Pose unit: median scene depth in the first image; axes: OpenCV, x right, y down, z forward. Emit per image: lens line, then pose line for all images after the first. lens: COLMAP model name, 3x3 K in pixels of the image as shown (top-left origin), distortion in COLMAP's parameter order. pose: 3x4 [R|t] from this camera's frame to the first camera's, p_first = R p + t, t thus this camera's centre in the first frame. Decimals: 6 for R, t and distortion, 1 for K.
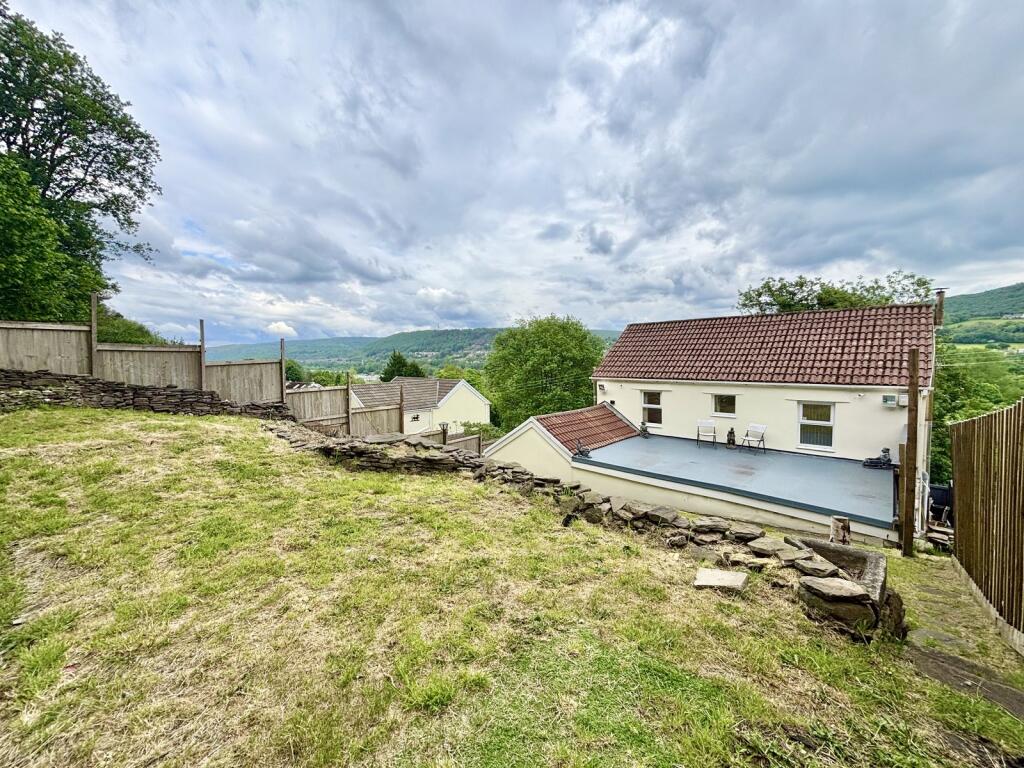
lens RADIAL K [[408.0, 0, 513.4], [0, 408.0, 377.5], [0, 0, 1]] dist [0.012862, 0.000036]
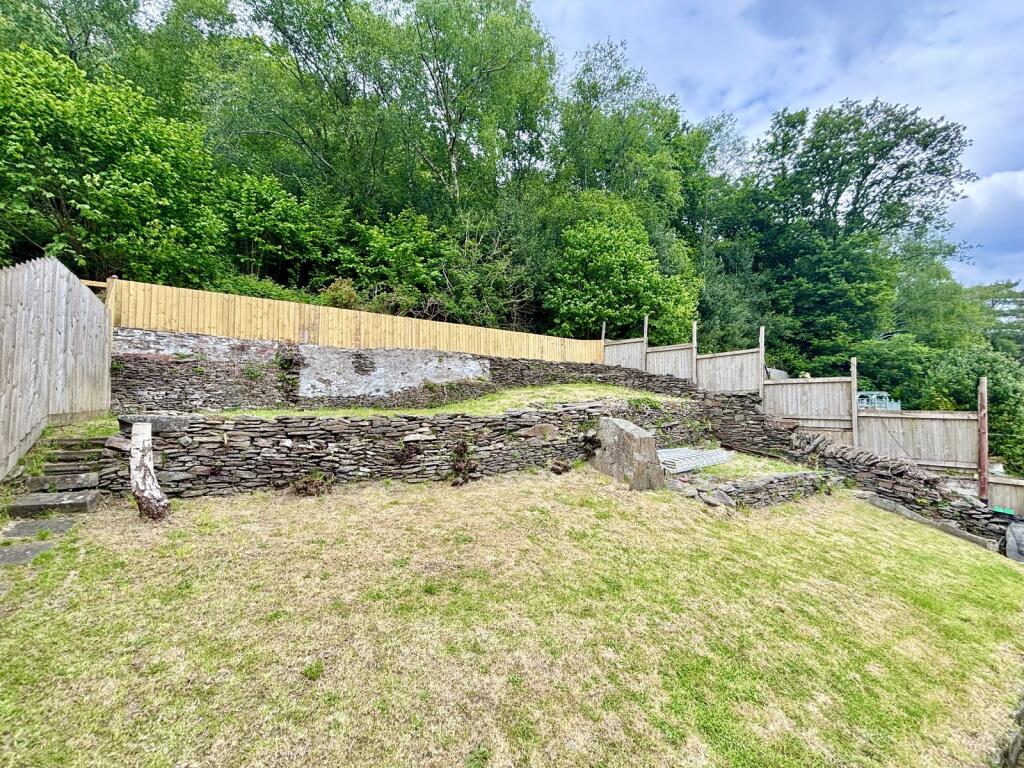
lens RADIAL K [[412.2, 0, 510.6], [0, 412.2, 383.5], [0, 0, 1]] dist [0.002482, -0.000153]
pose [[-0.228796, -0.022059, -0.973225, 0.449133], [-0.033387, 0.999333, -0.014802, 0.065387], [0.972902, 0.029107, -0.229379, 0.615105]]
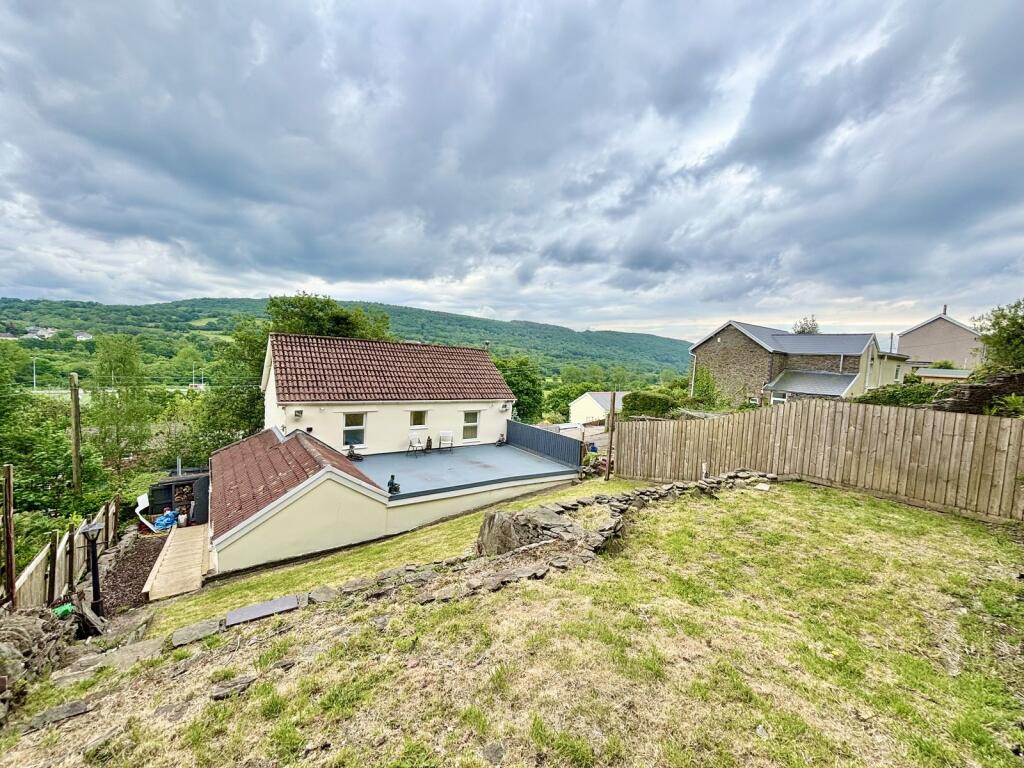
lens RADIAL K [[412.2, 0, 510.6], [0, 412.2, 383.5], [0, 0, 1]] dist [0.002482, -0.000153]
pose [[0.170318, -0.043300, 0.984437, -0.678212], [-0.014251, 0.998821, 0.046398, -0.104919], [-0.985286, -0.021931, 0.169500, 0.531974]]
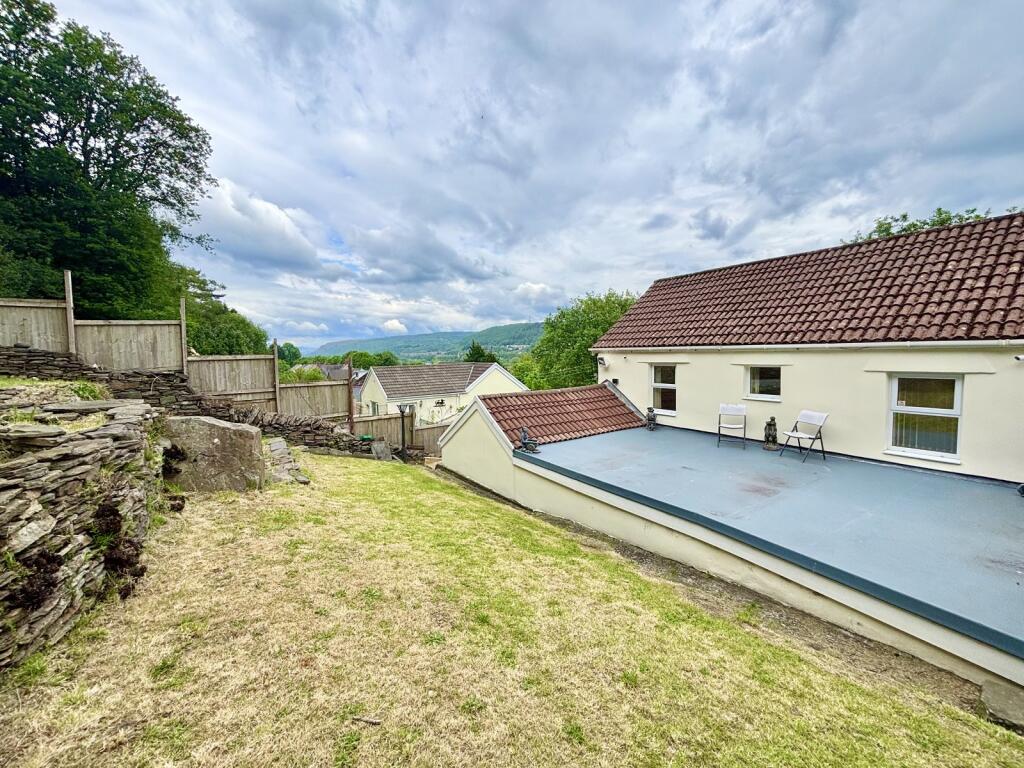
lens RADIAL K [[408.0, 0, 513.4], [0, 408.0, 377.5], [0, 0, 1]] dist [0.012862, 0.000036]
pose [[0.976296, 0.008377, -0.216279, 0.275617], [-0.004369, 0.999810, 0.019005, 0.050496], [0.216397, -0.017610, 0.976147, 0.289035]]
